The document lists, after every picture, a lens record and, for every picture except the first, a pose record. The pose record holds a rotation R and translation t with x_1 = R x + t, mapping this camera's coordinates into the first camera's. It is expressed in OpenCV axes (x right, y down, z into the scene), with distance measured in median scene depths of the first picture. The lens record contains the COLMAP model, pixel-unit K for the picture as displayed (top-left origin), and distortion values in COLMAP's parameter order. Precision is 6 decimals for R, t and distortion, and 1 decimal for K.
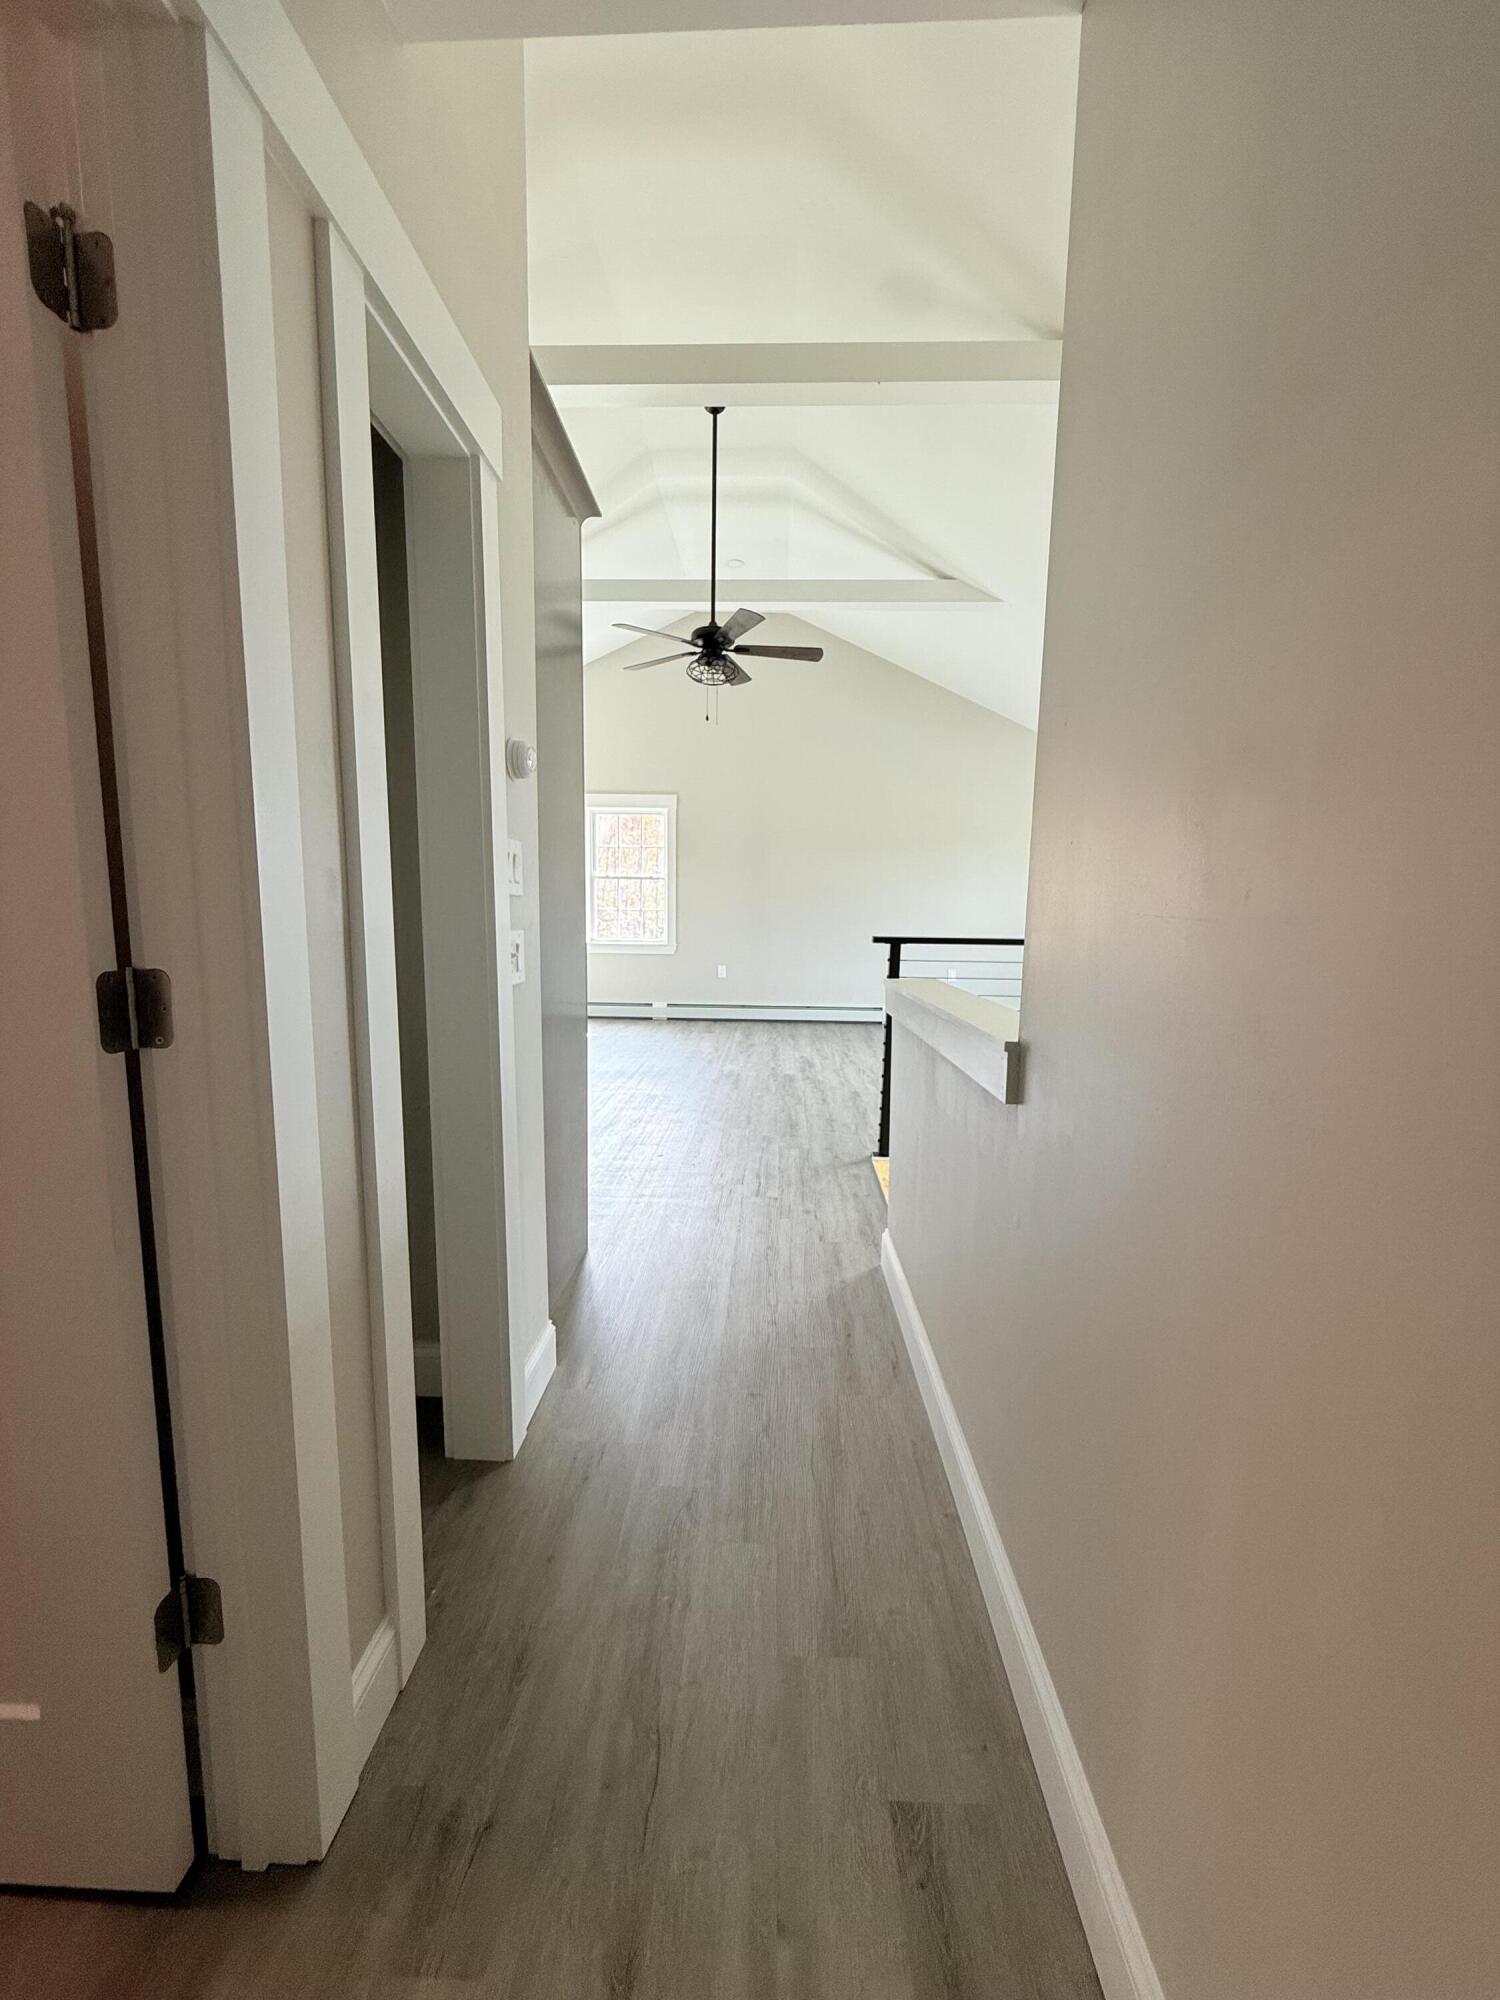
lens RADIAL K [[800.3, 0, 753.8], [0, 800.3, 995.1], [0, 0, 1]] dist [0.004430, -0.002852]
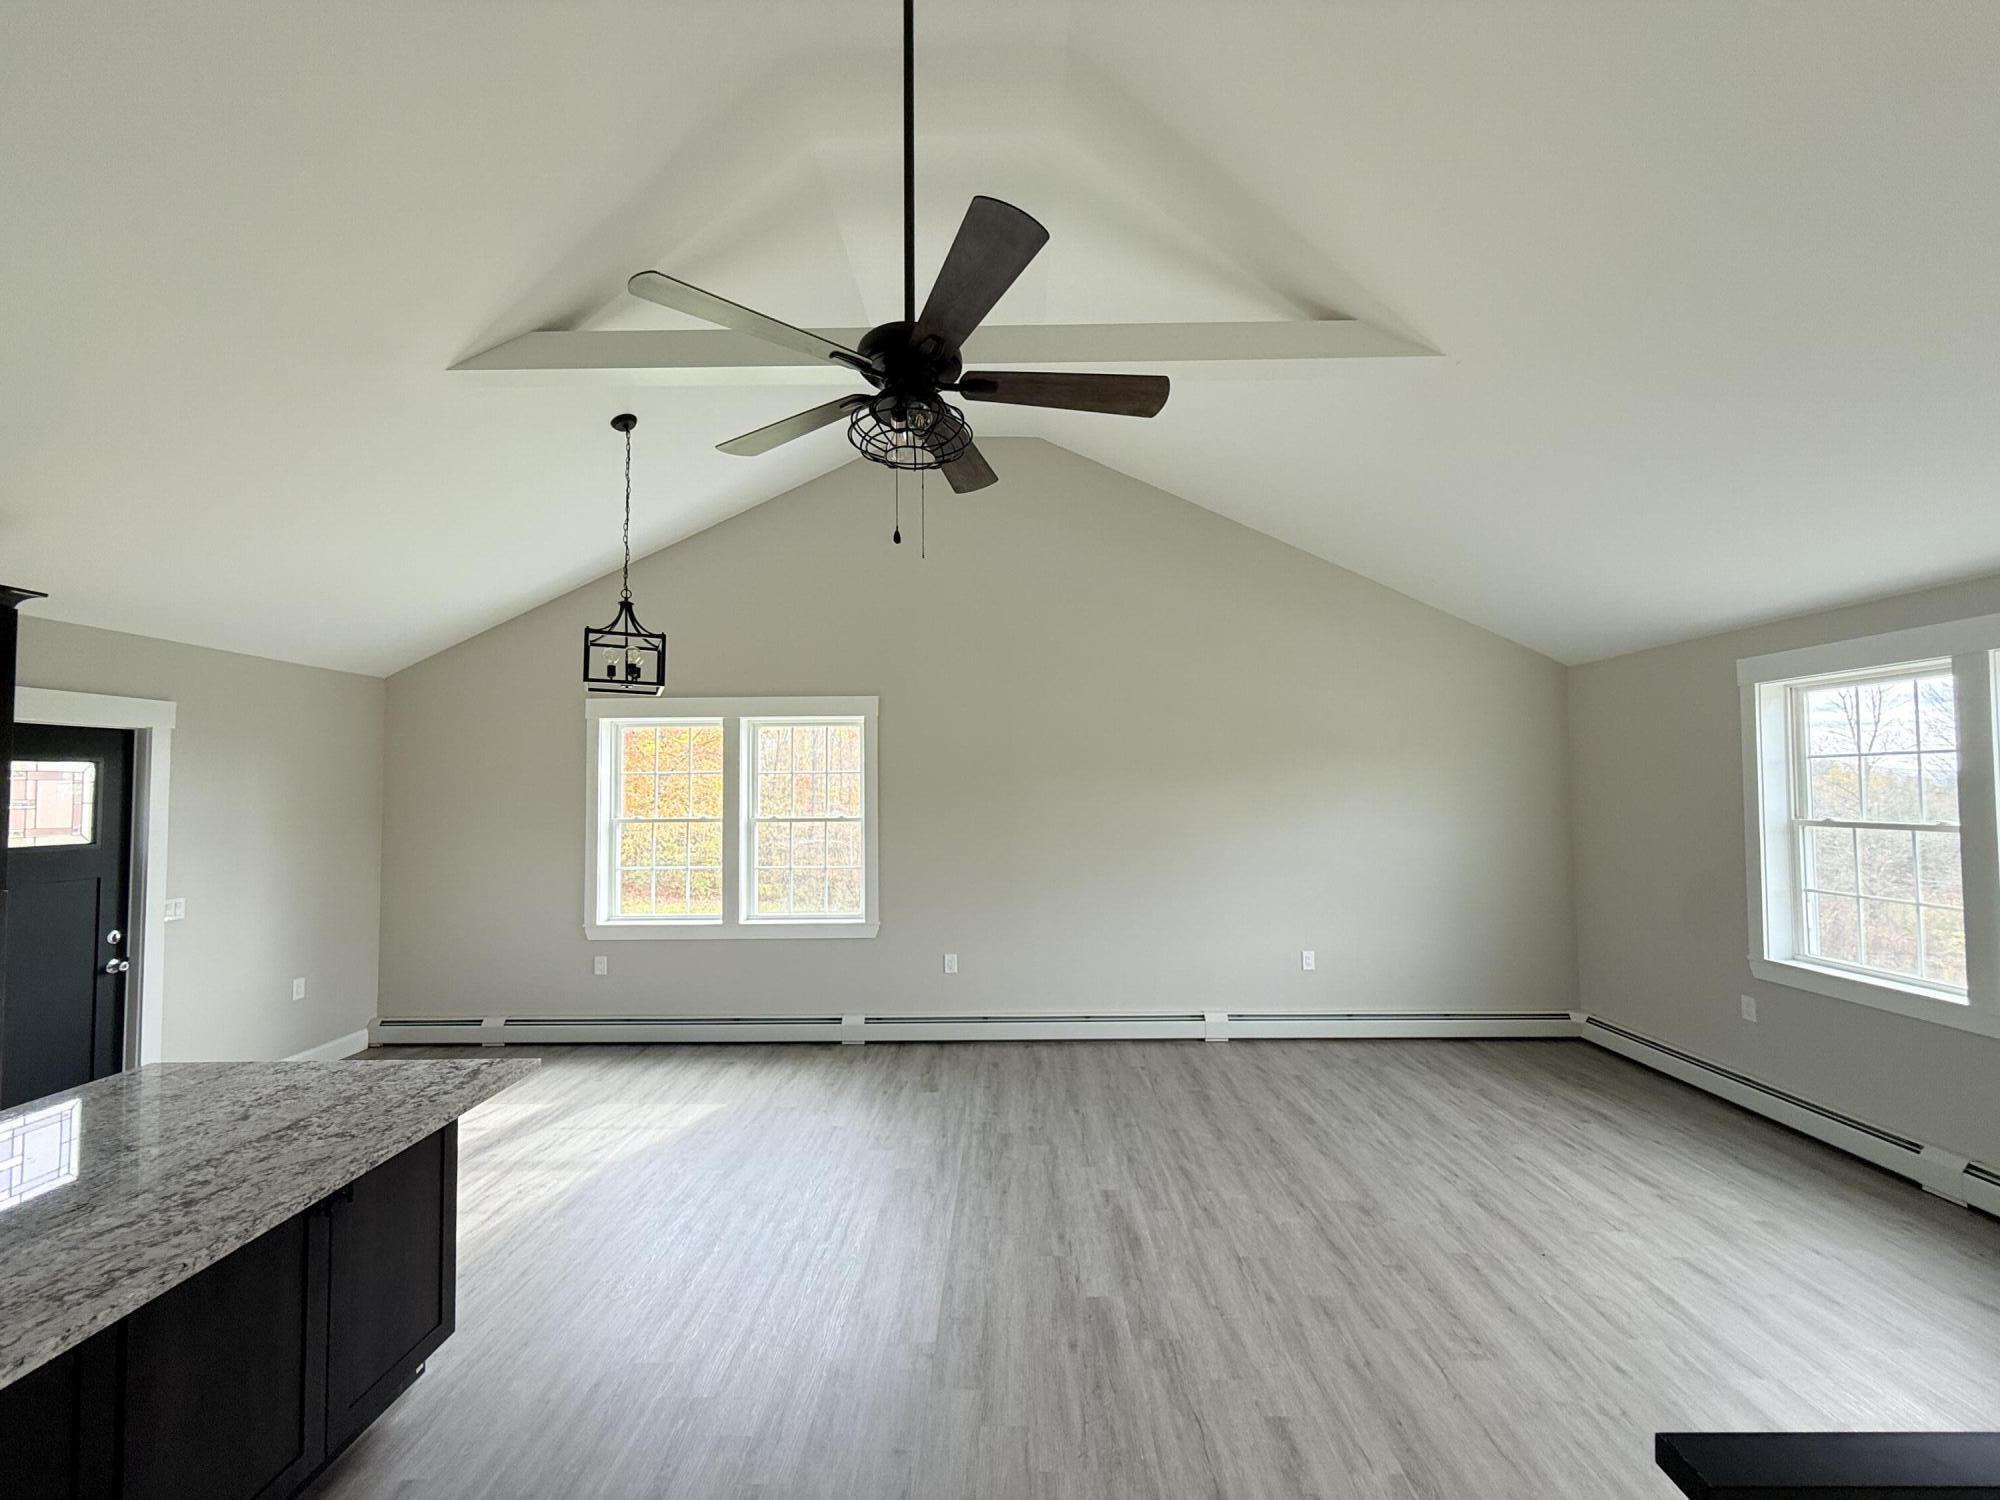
lens RADIAL K [[800.3, 0, 1001.9], [0, 800.3, 754.3], [0, 0, 1]] dist [0.004430, -0.002852]
pose [[0.999521, -0.022614, 0.021136, -0.011294], [0.025544, 0.988270, -0.150566, -0.119626], [-0.017484, 0.151034, 0.988374, 0.423075]]
